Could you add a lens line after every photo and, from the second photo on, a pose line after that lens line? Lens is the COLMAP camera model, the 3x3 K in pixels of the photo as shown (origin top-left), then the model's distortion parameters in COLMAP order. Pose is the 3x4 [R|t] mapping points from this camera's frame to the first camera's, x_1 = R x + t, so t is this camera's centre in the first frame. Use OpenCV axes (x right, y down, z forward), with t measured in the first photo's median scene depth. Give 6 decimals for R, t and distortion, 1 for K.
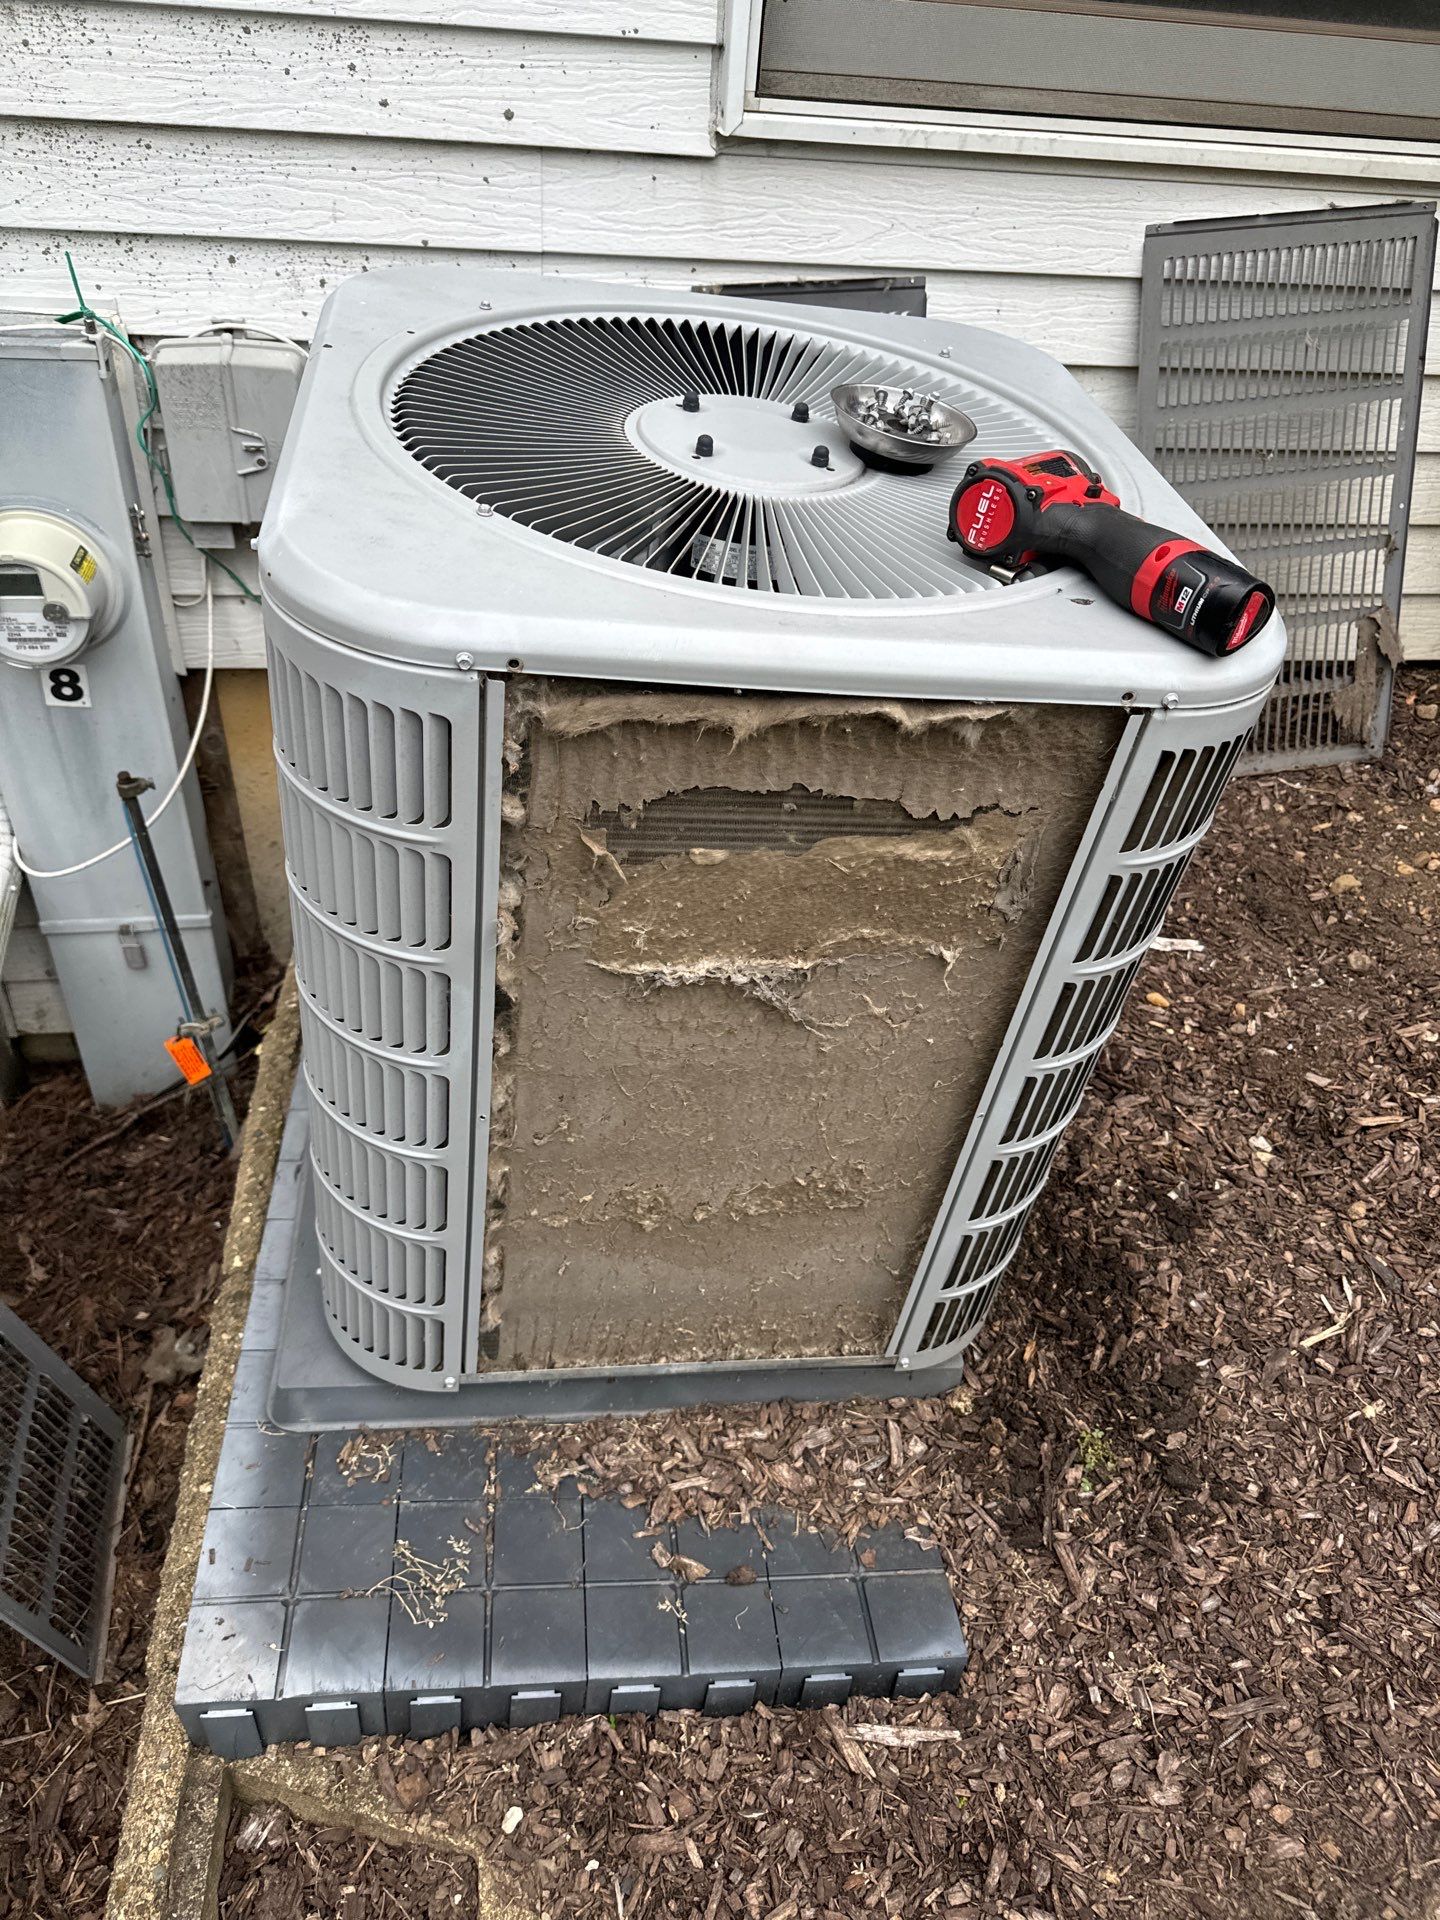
lens RADIAL K [[1388.3, 0, 710.1], [0, 1388.3, 932.6], [0, 0, 1]] dist [-0.000845, 0.006135]
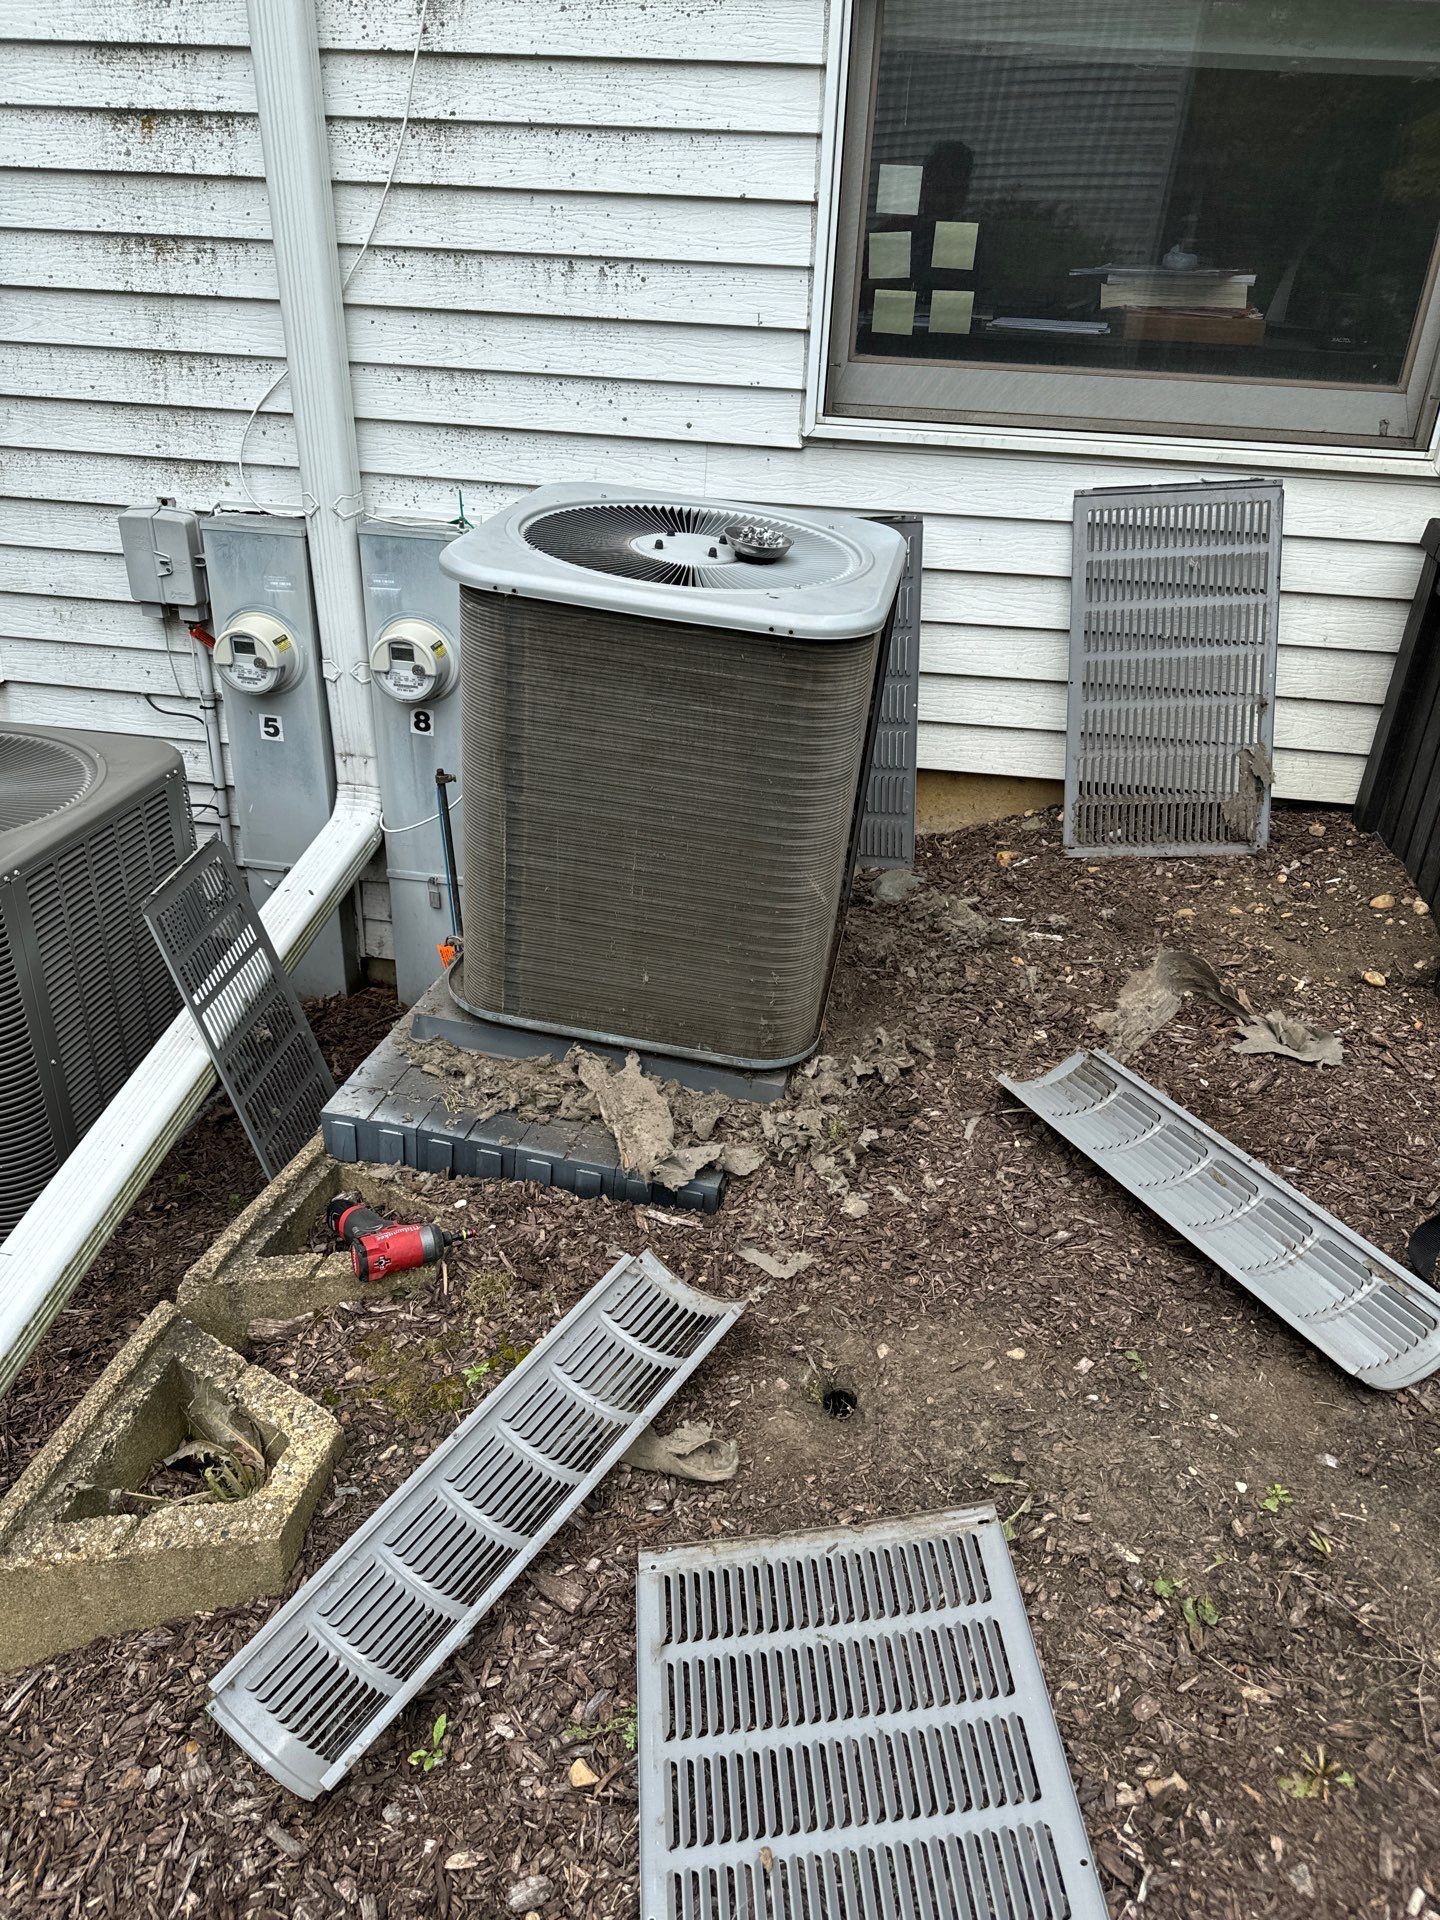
lens RADIAL K [[1408.5, 0, 720.0], [0, 1408.5, 960.0], [0, 0, 1]] dist [0.073588, -0.000839]
pose [[0.946559, 0.111428, -0.302670, 0.522757], [-0.174258, 0.966352, -0.189203, 0.429212], [0.271403, 0.231834, 0.934127, -0.565096]]
